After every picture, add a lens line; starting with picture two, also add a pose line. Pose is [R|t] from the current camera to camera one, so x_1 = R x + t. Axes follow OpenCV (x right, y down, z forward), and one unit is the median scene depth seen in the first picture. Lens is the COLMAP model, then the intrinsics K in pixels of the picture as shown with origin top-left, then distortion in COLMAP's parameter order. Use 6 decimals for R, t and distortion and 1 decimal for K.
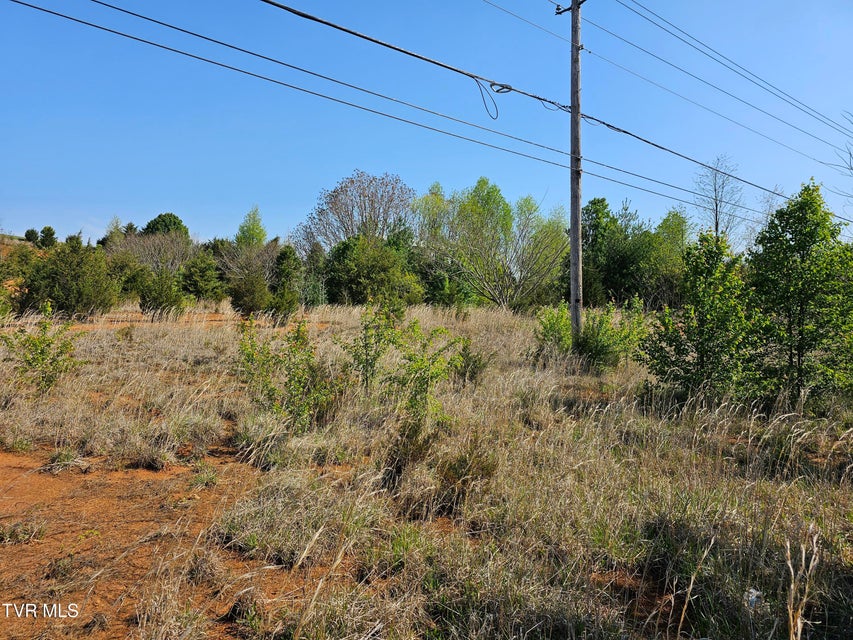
lens RADIAL K [[553.2, 0, 455.2], [0, 553.2, 322.3], [0, 0, 1]] dist [0.005355, -0.037052]
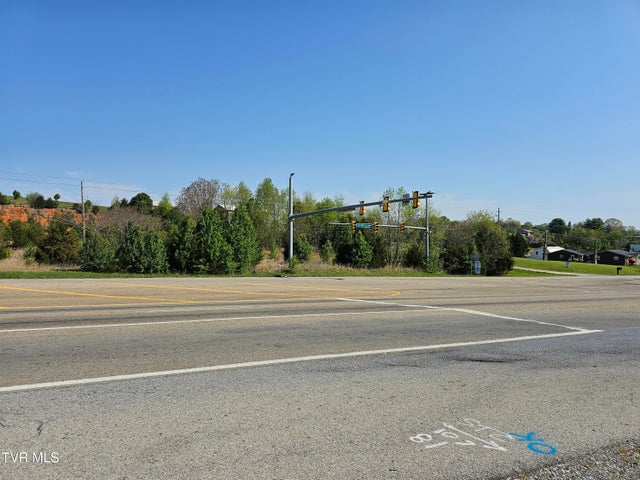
lens RADIAL K [[420.4, 0, 333.2], [0, 420.4, 240.6], [0, 0, 1]] dist [0.002192, -0.026299]
pose [[0.981403, -0.003853, -0.191918, 0.417194], [-0.000245, 0.999773, -0.021327, -0.001246], [0.191956, 0.020978, 0.981179, -0.303340]]
